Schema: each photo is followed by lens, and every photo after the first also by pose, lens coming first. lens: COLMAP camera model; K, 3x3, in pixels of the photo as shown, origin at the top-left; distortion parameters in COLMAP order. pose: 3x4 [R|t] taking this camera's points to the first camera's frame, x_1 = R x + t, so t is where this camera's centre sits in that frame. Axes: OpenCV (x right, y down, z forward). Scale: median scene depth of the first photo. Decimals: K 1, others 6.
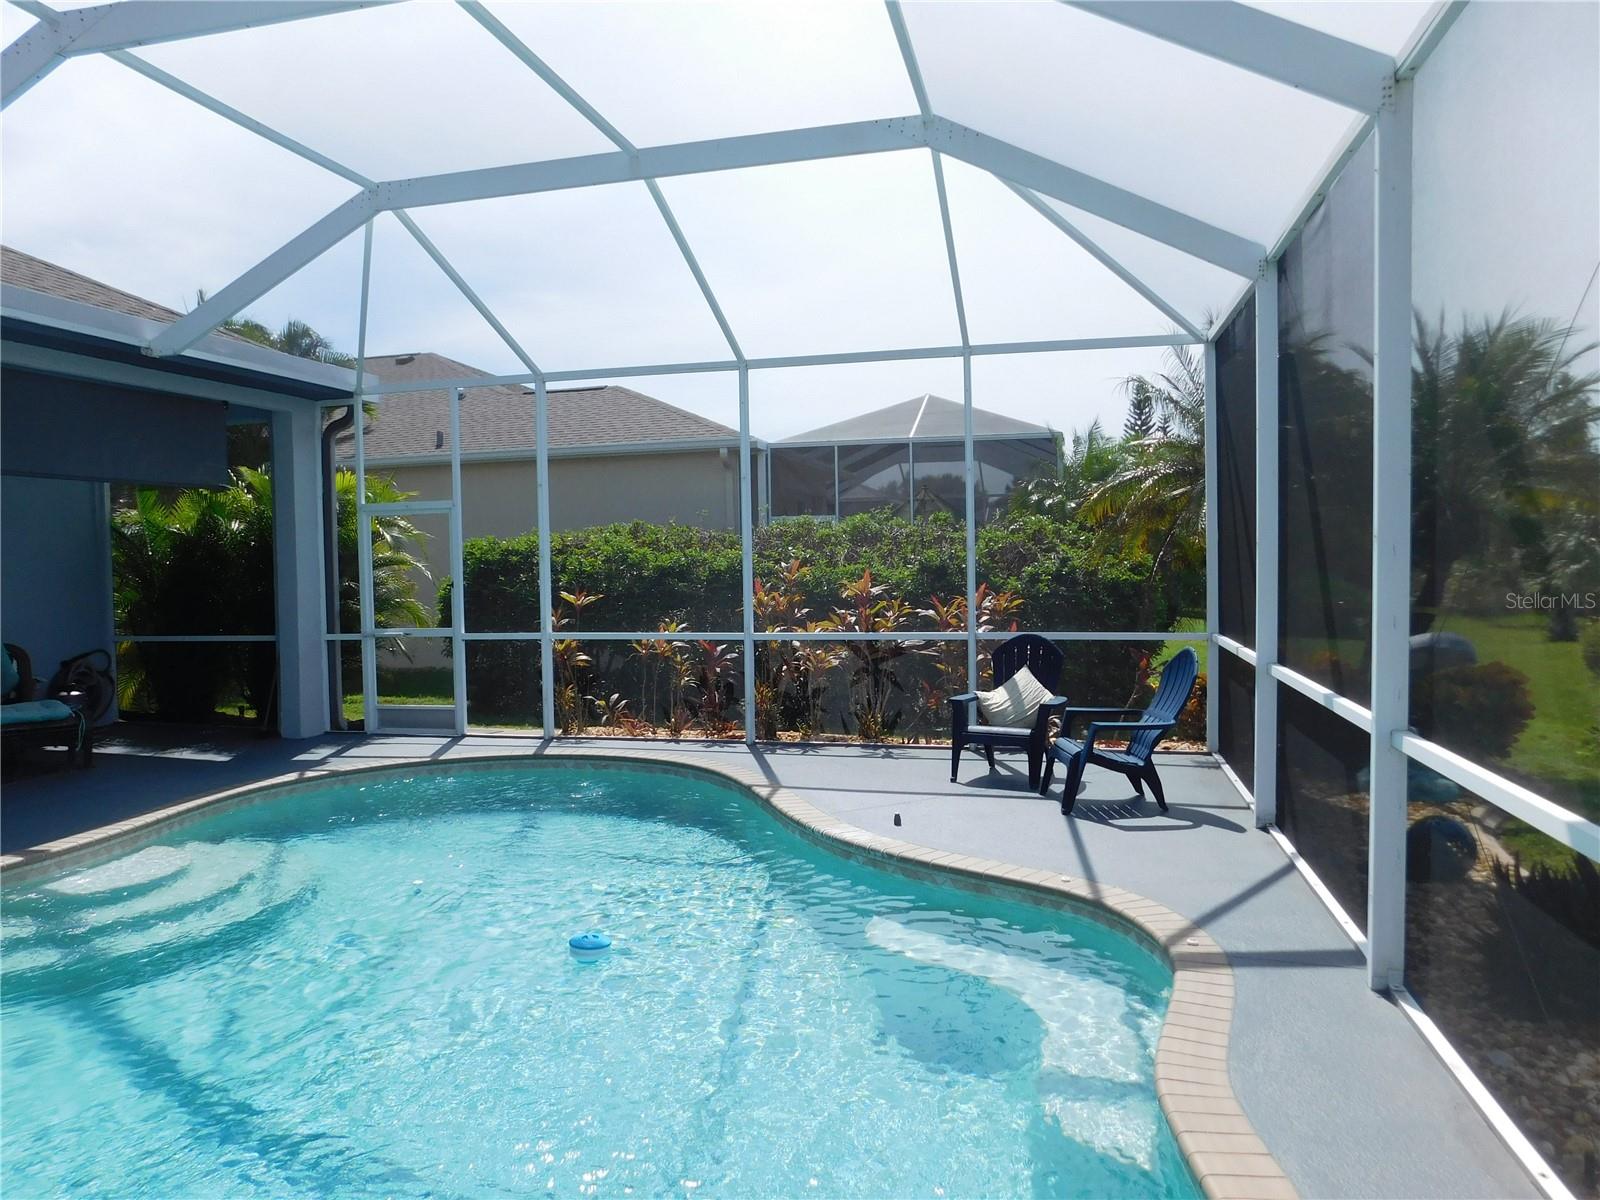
lens RADIAL K [[1091.2, 0, 800.0], [0, 1091.2, 600.0], [0, 0, 1]] dist [-0.030891, 0.000879]
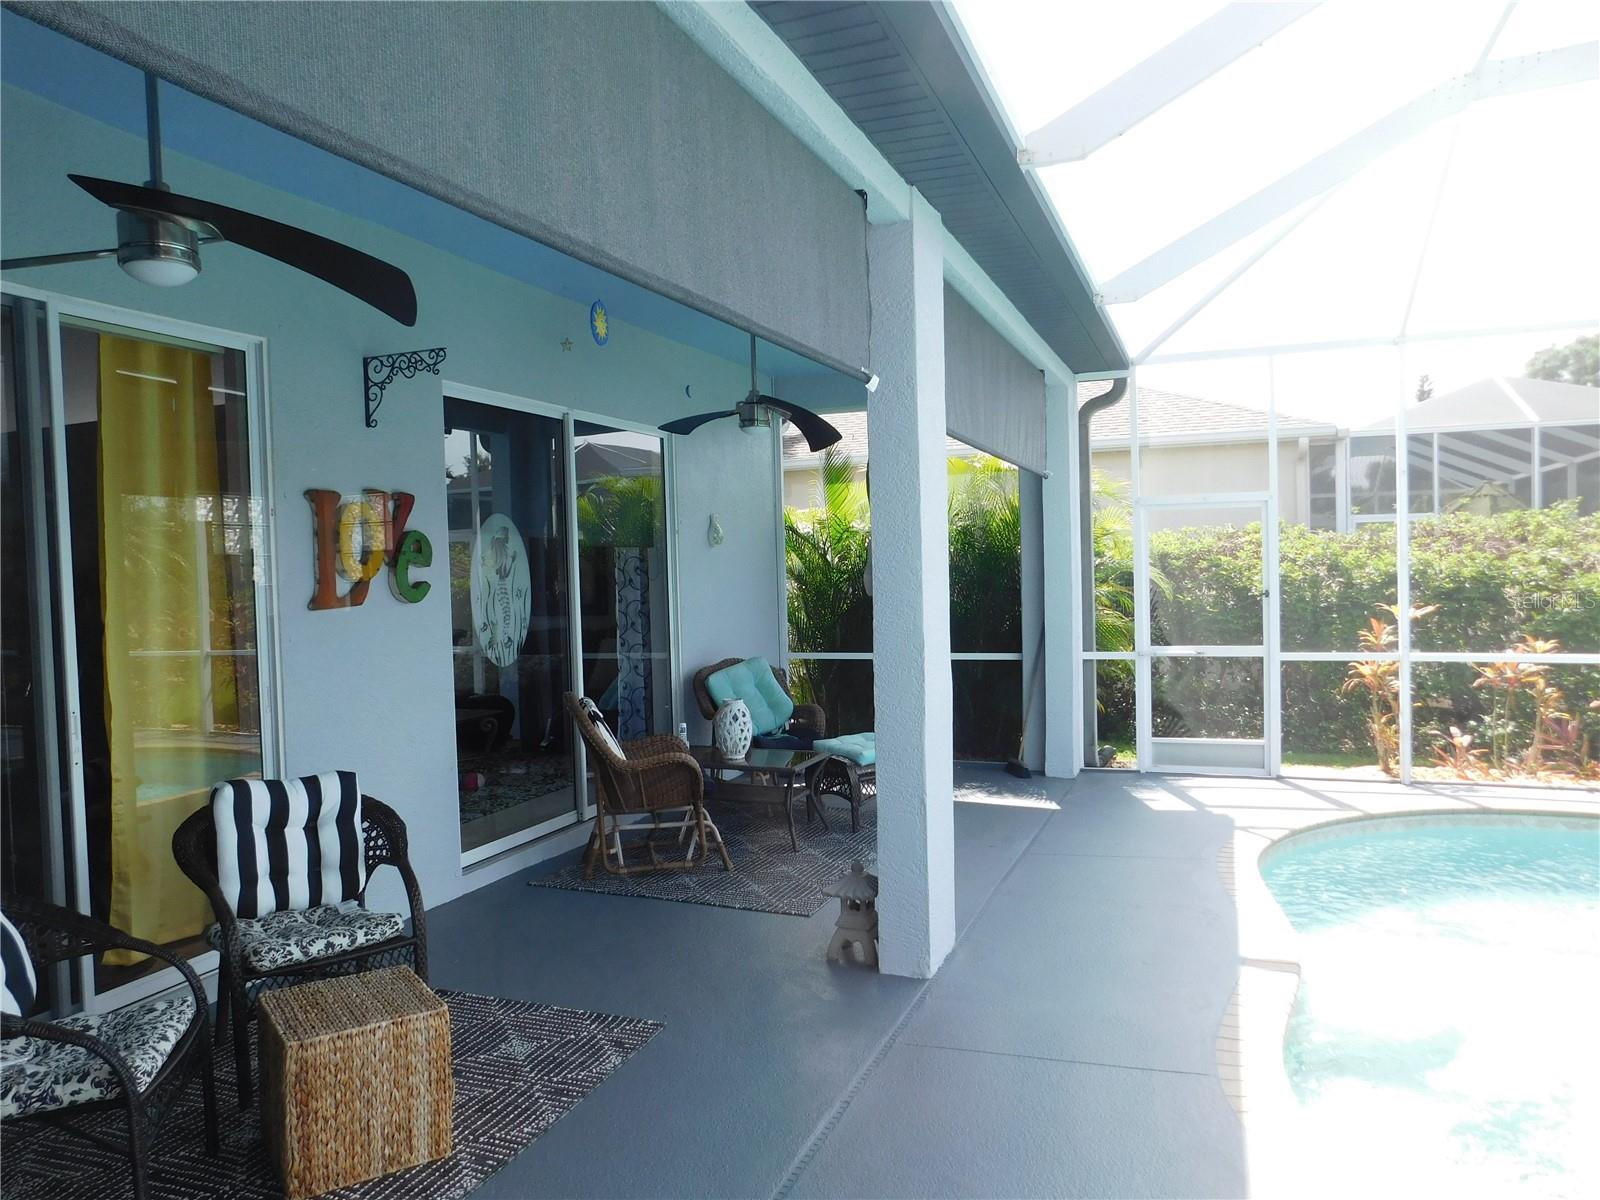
lens RADIAL K [[1091.2, 0, 800.0], [0, 1091.2, 600.0], [0, 0, 1]] dist [-0.030891, 0.000879]
pose [[0.990204, 0.004166, -0.139566, -0.549394], [-0.004863, 0.999977, -0.004653, -0.003113], [0.139544, 0.005287, 0.990202, 0.135723]]
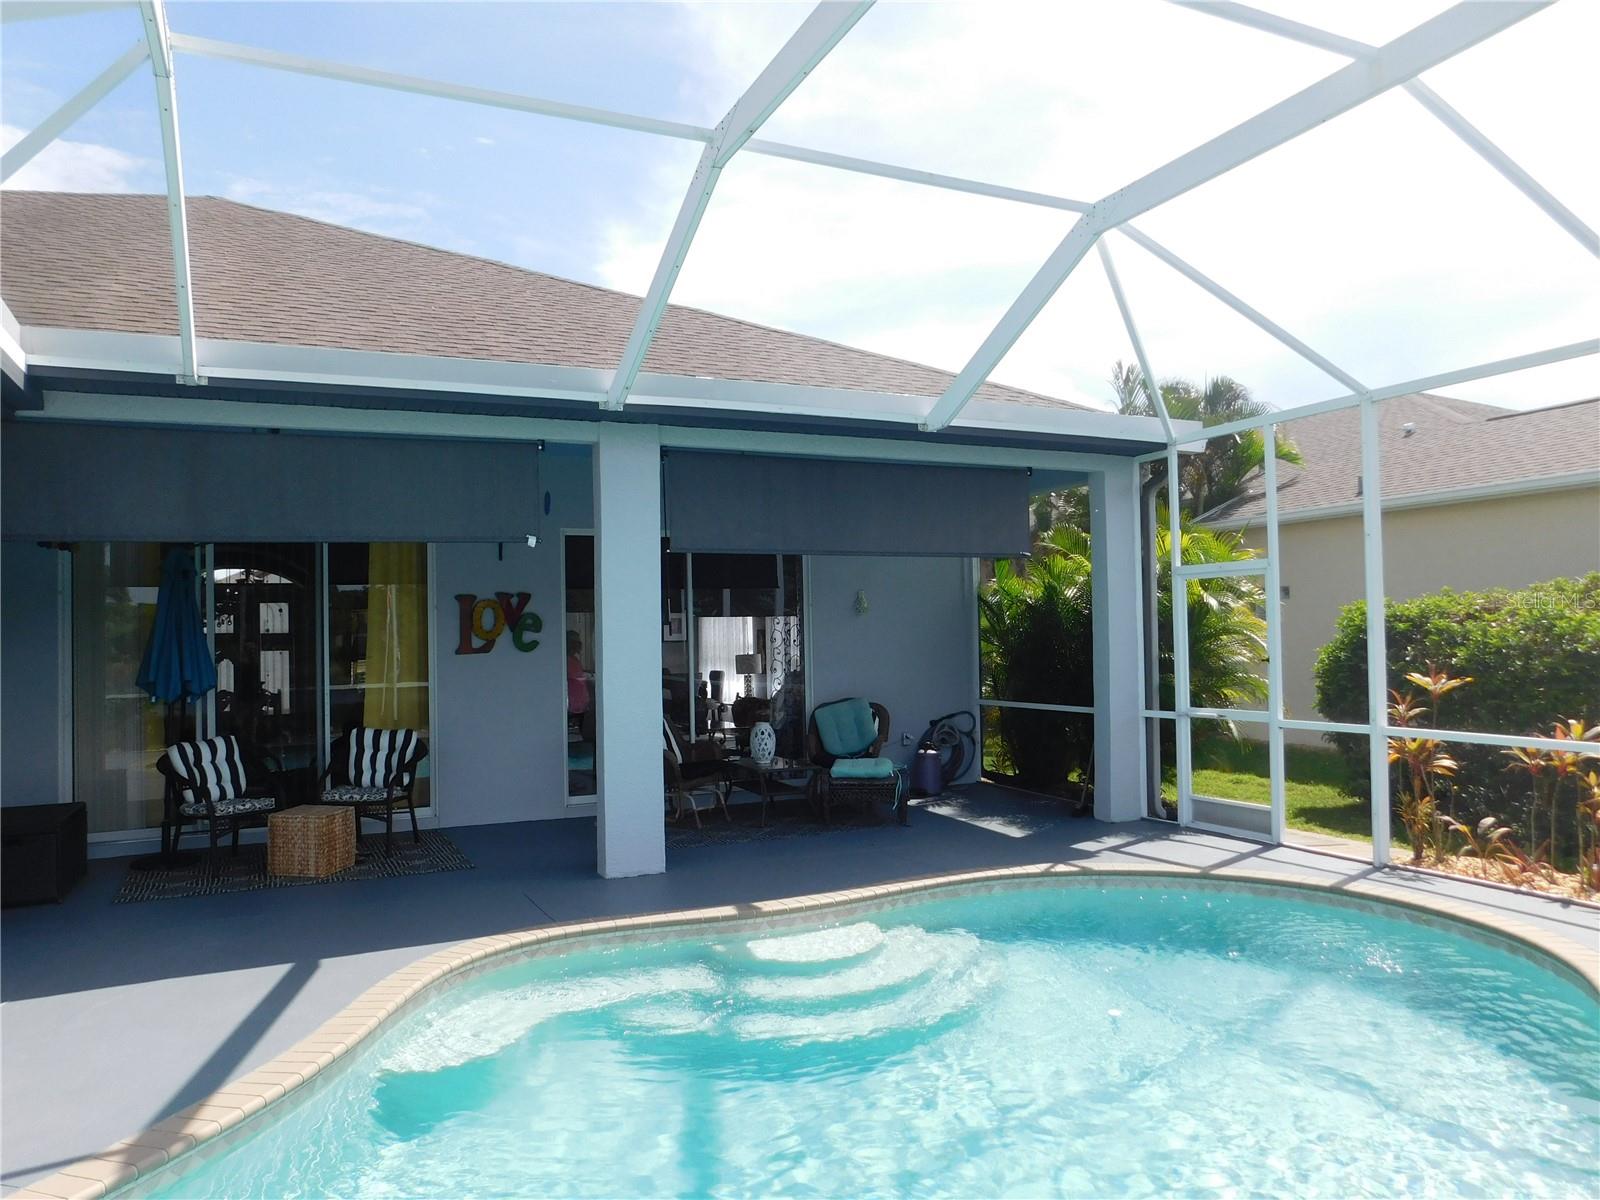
lens RADIAL K [[1108.1, 0, 800.0], [0, 1108.1, 600.0], [0, 0, 1]] dist [-0.110224, 0.139804]
pose [[0.635337, -0.015244, -0.772085, 0.096094], [-0.026695, 0.998774, -0.041686, -0.015238], [0.771773, 0.047095, 0.634151, 0.194945]]
